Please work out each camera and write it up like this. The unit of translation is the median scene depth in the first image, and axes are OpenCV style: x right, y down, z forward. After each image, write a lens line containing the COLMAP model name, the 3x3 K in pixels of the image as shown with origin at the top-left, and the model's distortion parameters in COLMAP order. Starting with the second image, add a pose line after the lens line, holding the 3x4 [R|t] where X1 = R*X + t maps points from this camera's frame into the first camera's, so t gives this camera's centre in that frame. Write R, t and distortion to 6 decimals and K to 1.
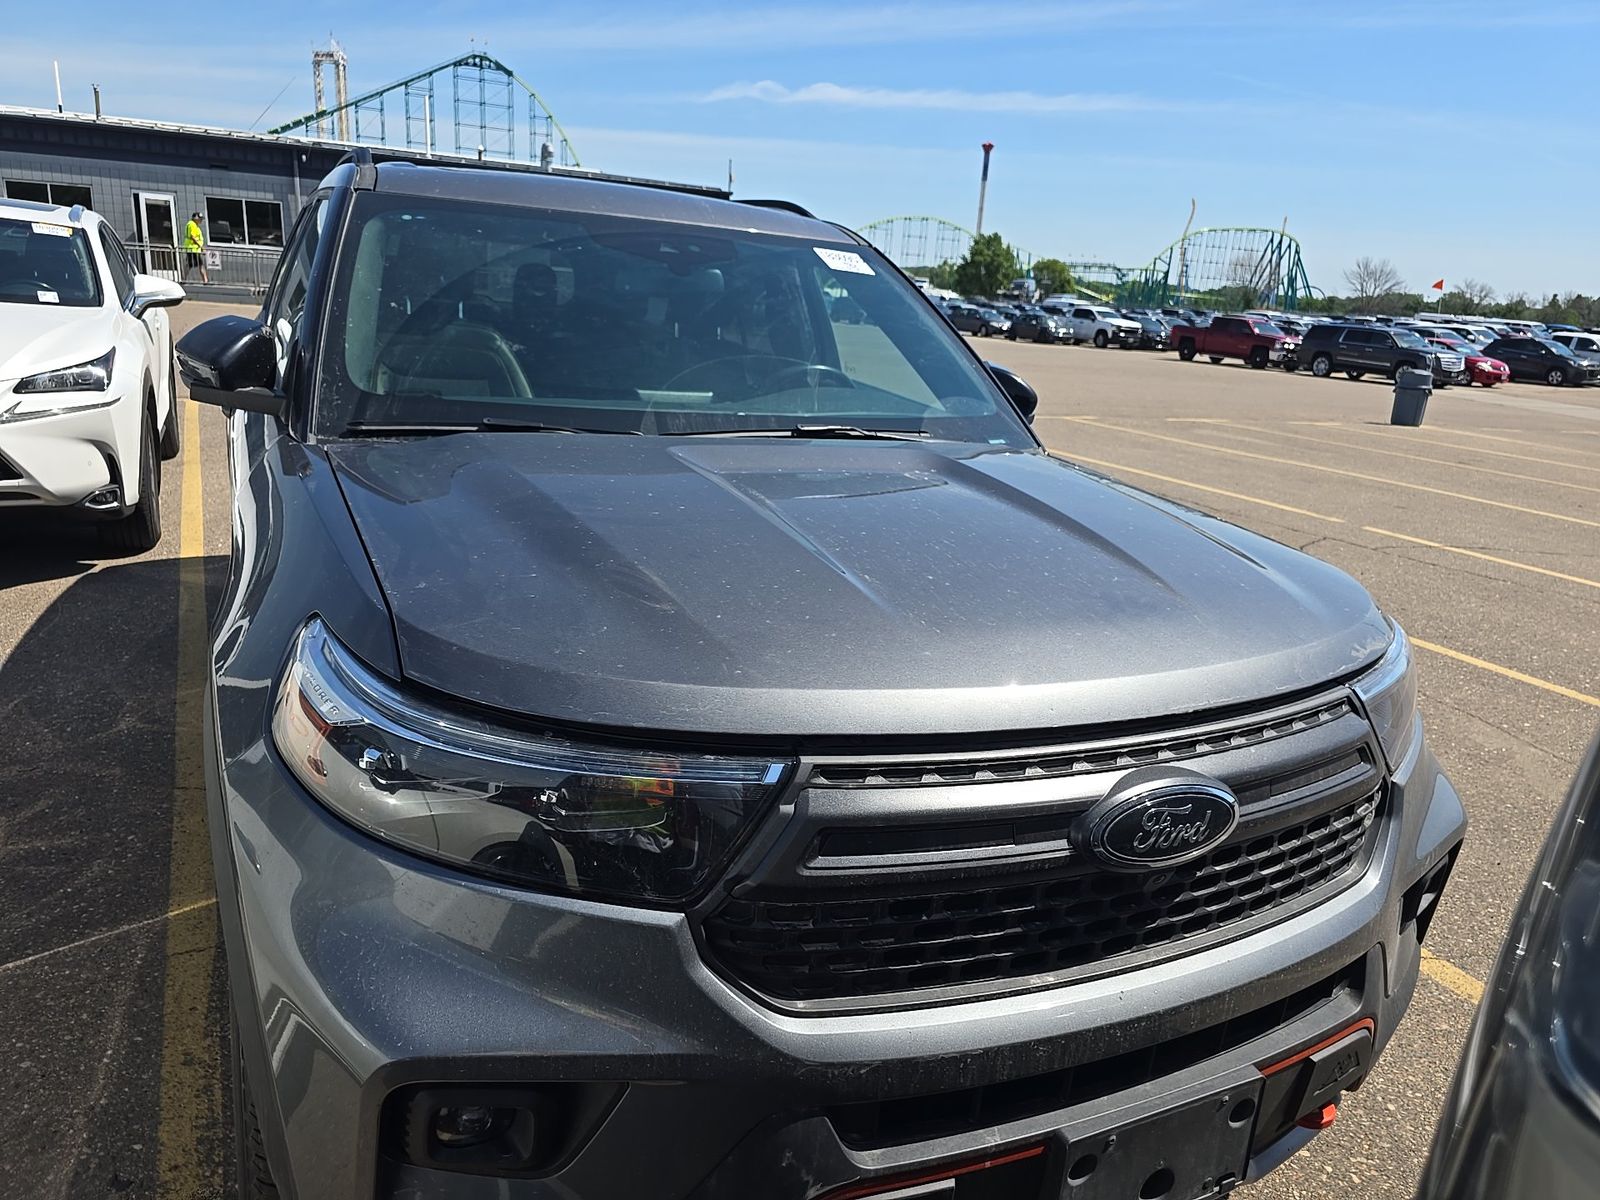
lens RADIAL K [[1092.7, 0, 815.6], [0, 1092.7, 611.2], [0, 0, 1]] dist [0.040950, -0.037436]
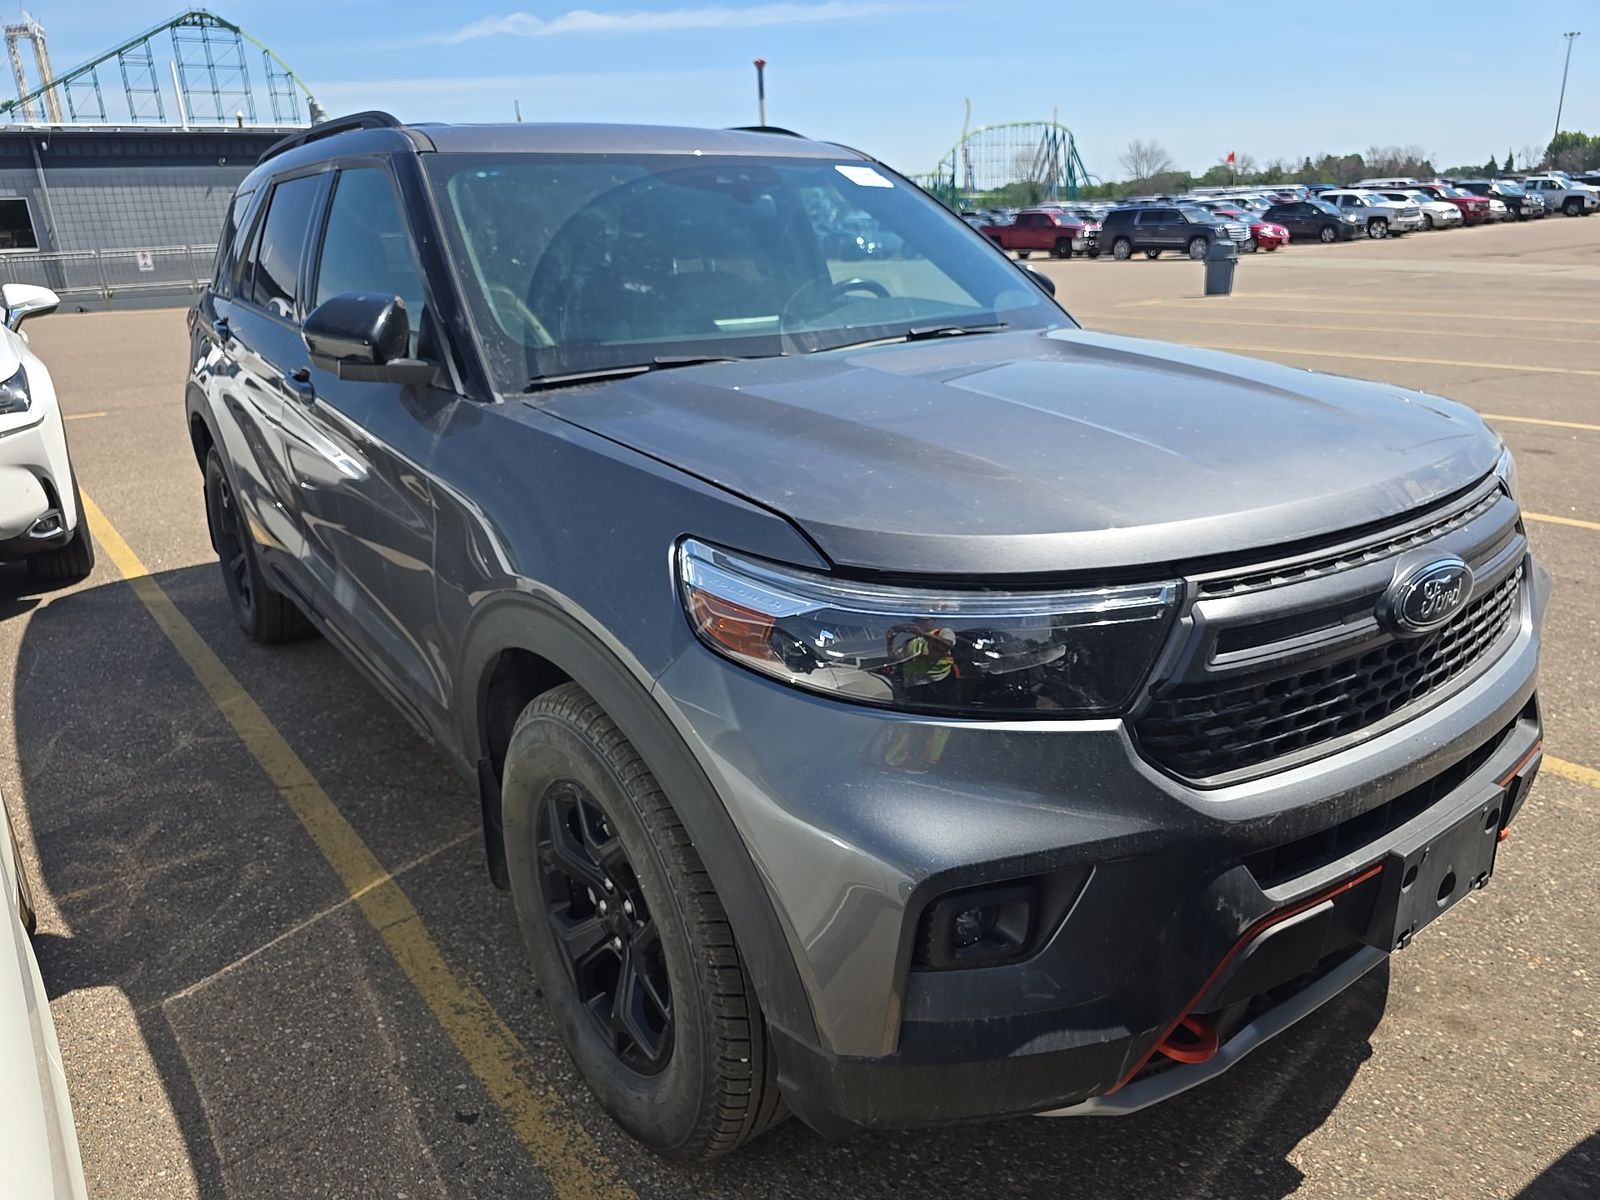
lens RADIAL K [[1092.7, 0, 827.2], [0, 1092.7, 616.1], [0, 0, 1]] dist [0.040950, -0.037436]
pose [[0.977015, -0.162329, 0.138170, -0.243869], [0.153510, 0.985497, 0.072325, 0.012860], [-0.147906, -0.049452, 0.987764, -0.051228]]
